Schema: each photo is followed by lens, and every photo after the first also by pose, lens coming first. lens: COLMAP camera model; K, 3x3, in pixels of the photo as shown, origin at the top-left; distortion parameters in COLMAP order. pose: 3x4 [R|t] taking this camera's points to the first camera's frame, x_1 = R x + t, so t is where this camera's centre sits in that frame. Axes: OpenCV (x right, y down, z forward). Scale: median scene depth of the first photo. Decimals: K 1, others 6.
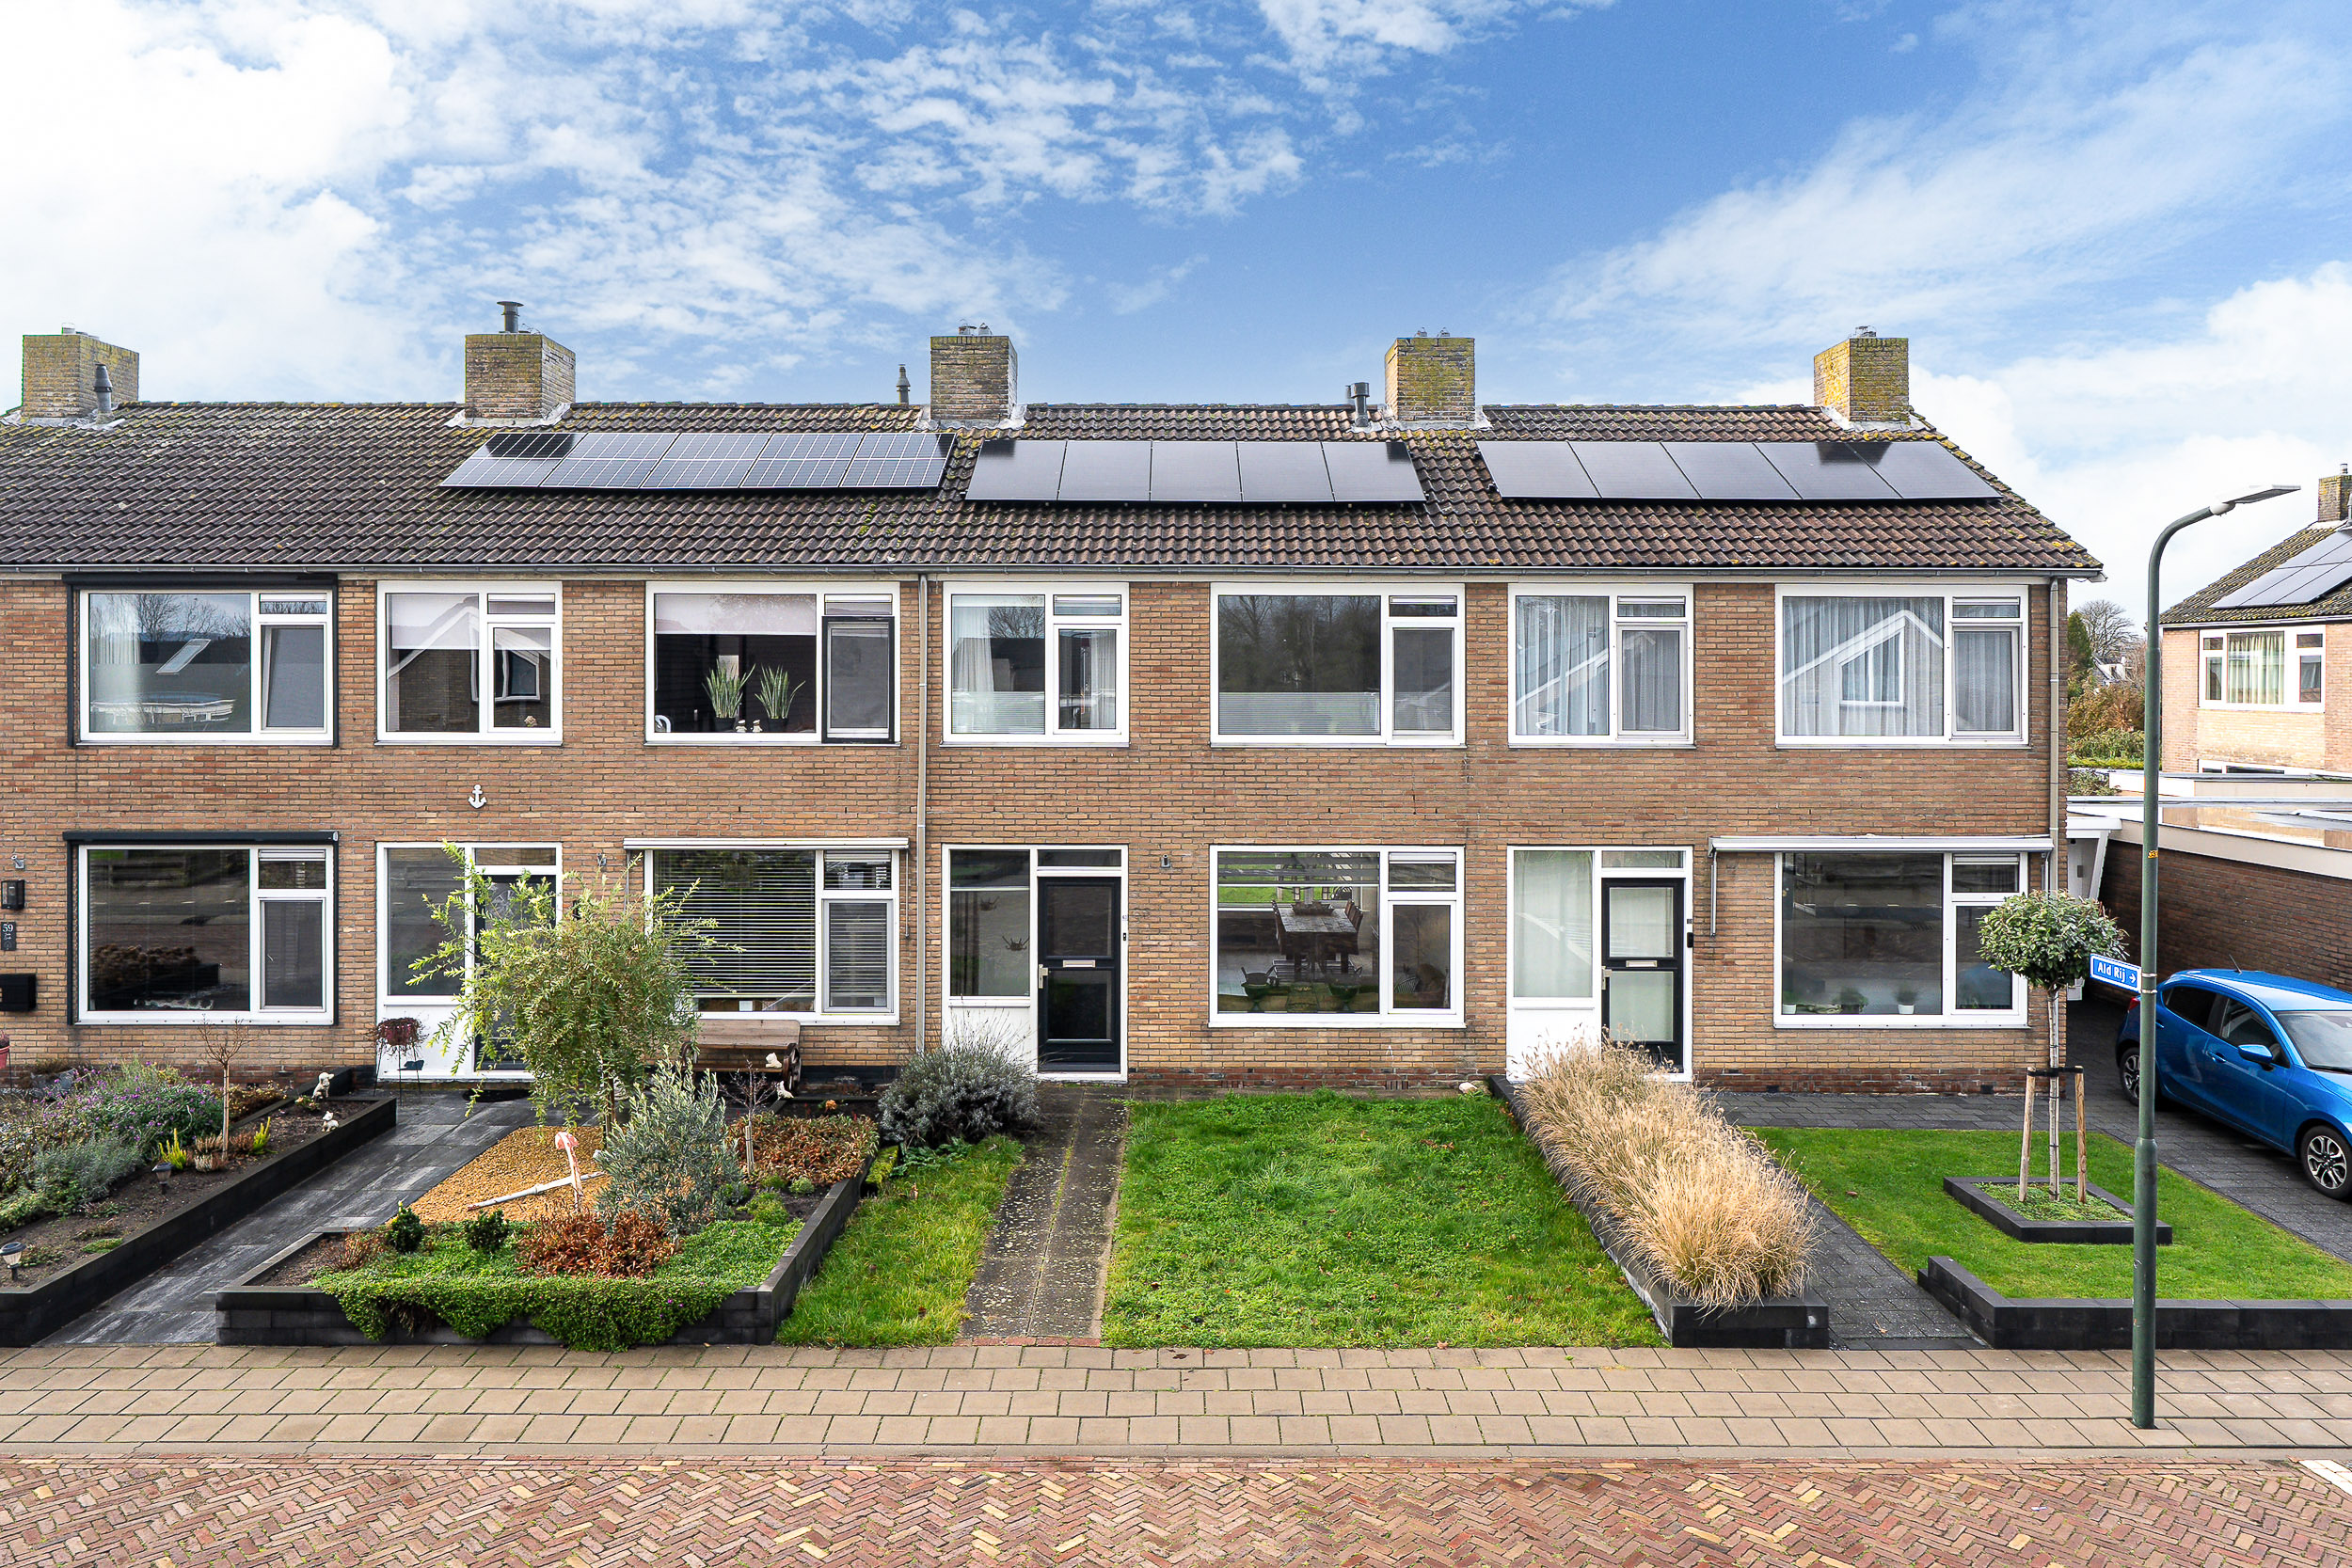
lens RADIAL K [[1292.7, 0, 1176.9], [0, 1292.7, 694.8], [0, 0, 1]] dist [-0.003047, 0.000243]
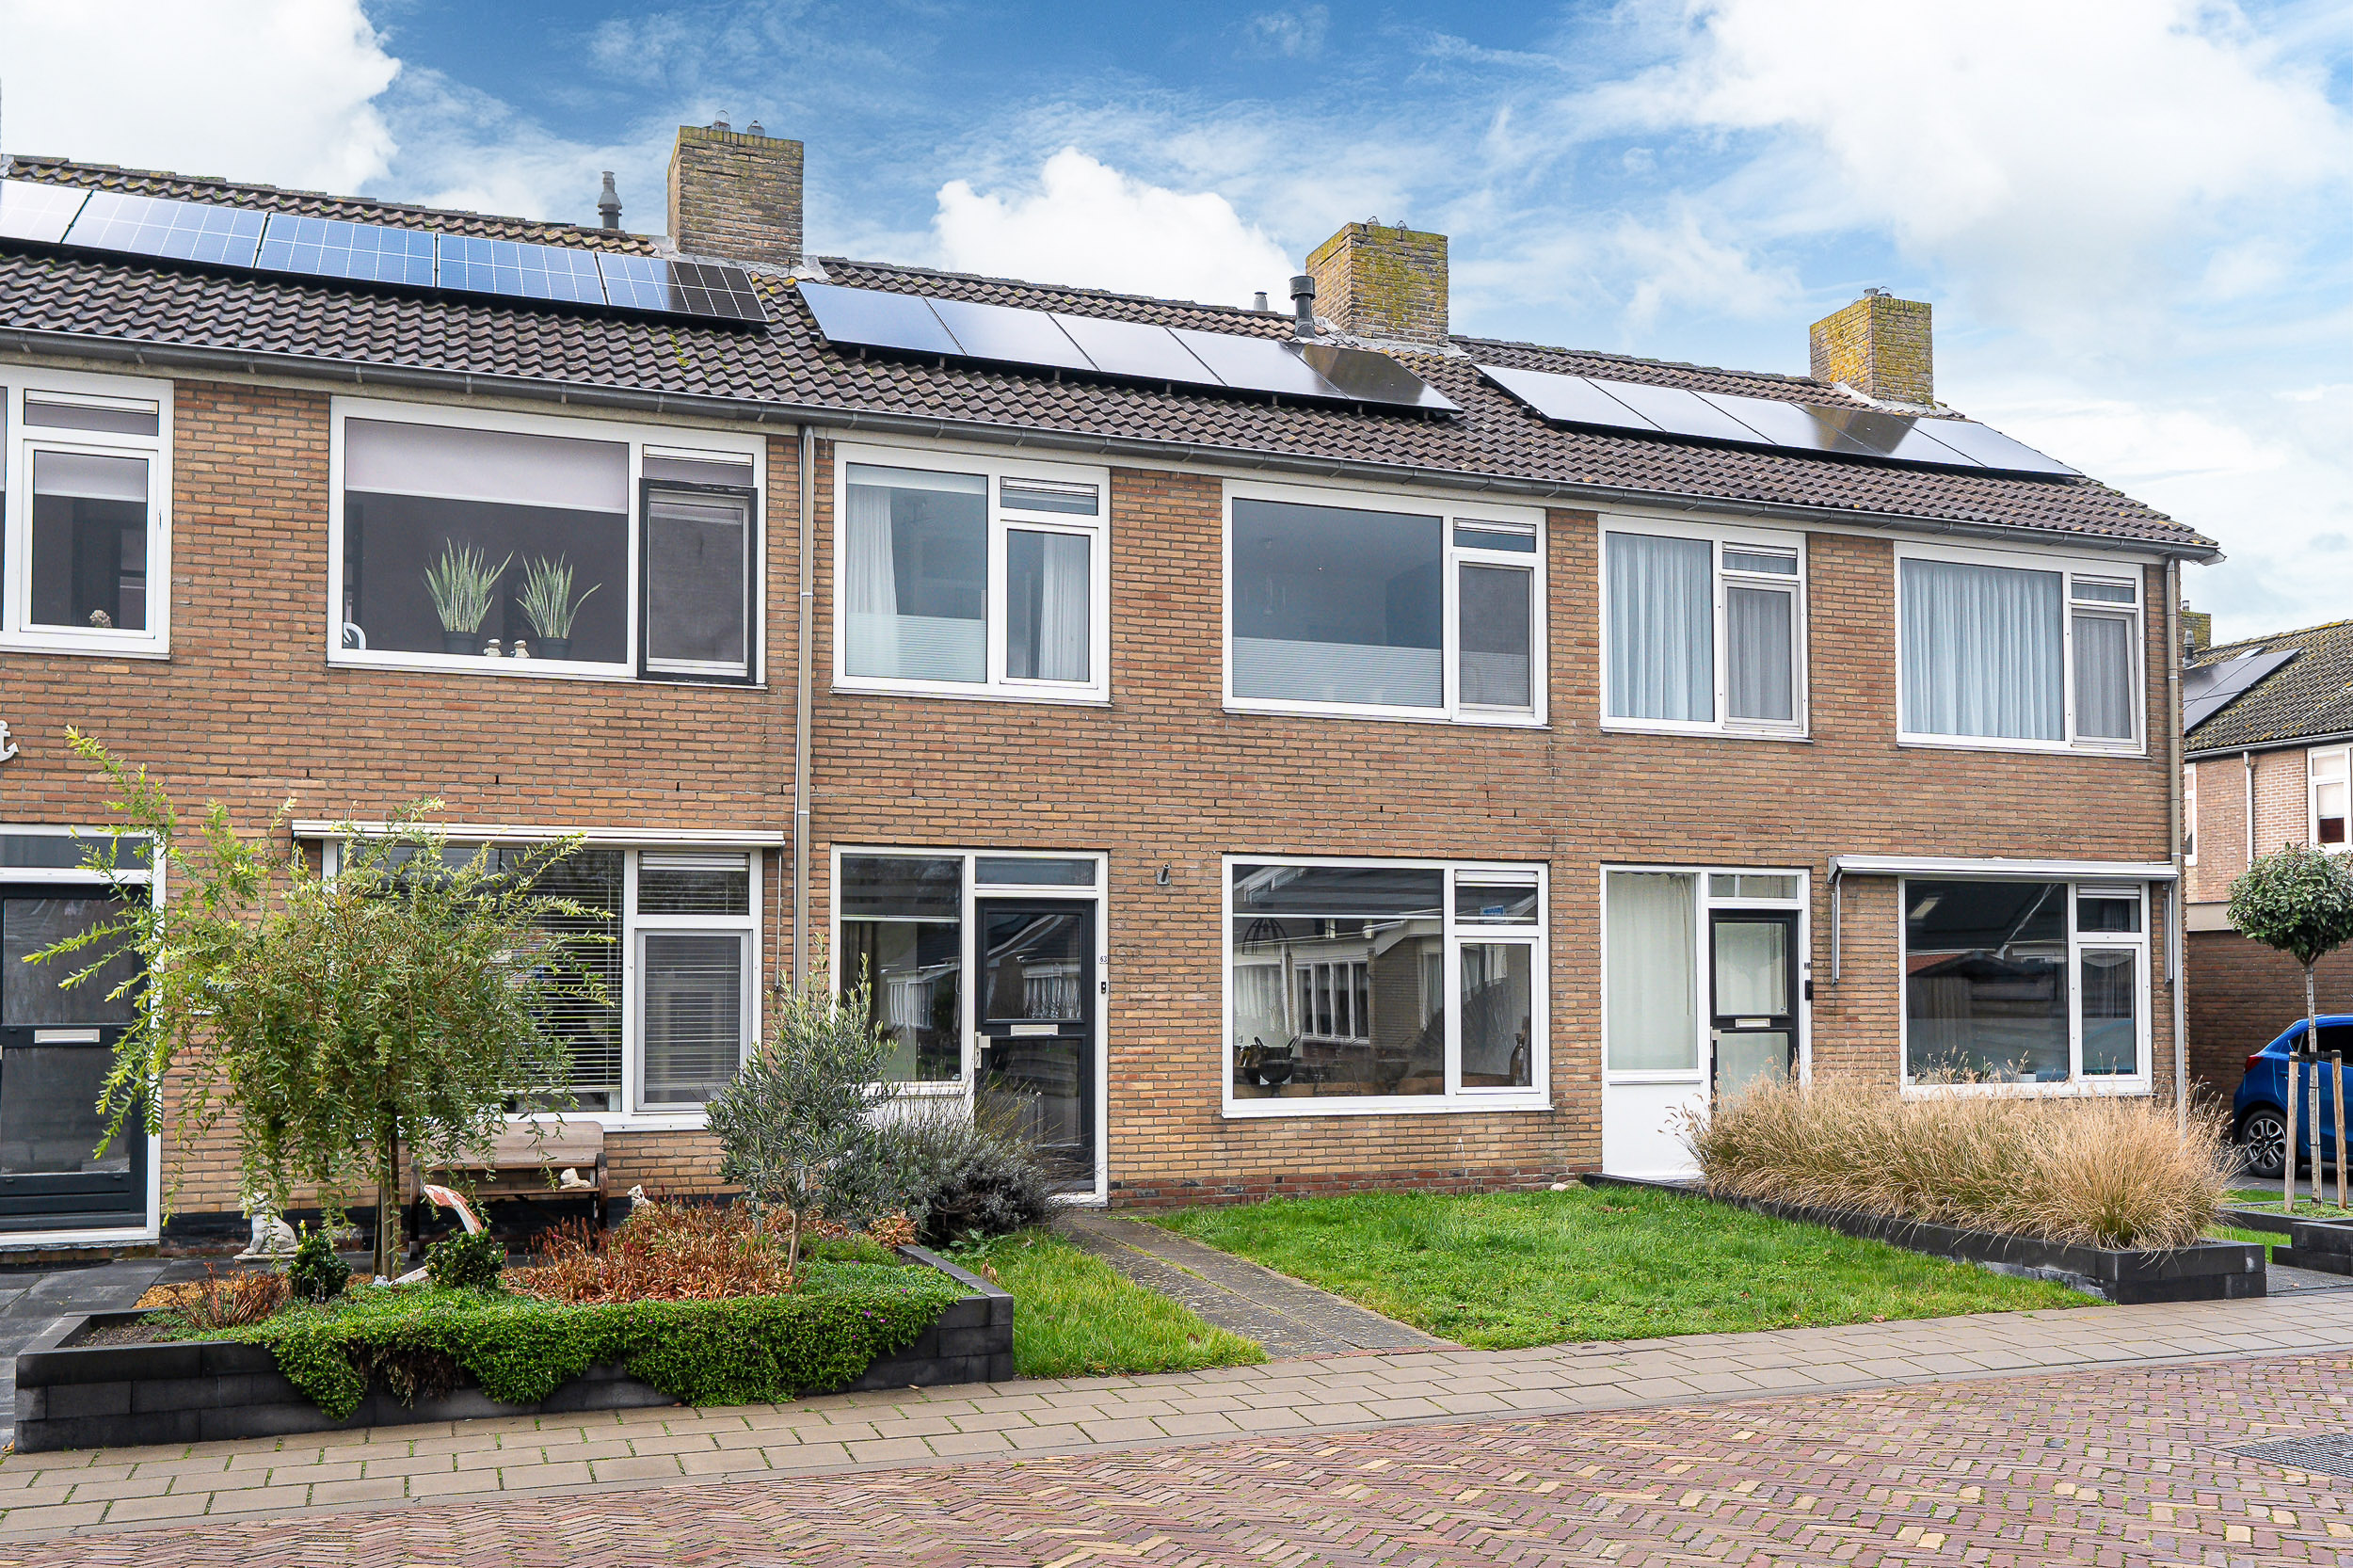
lens RADIAL K [[1930.1, 0, 1178.3], [0, 1930.1, 914.3], [0, 0, 1]] dist [0.001690, 0.002527]
pose [[0.942749, 0.013536, 0.333229, -0.340334], [-0.000614, 0.999245, -0.038851, 0.188556], [-0.333503, 0.036422, 0.942045, 0.037864]]
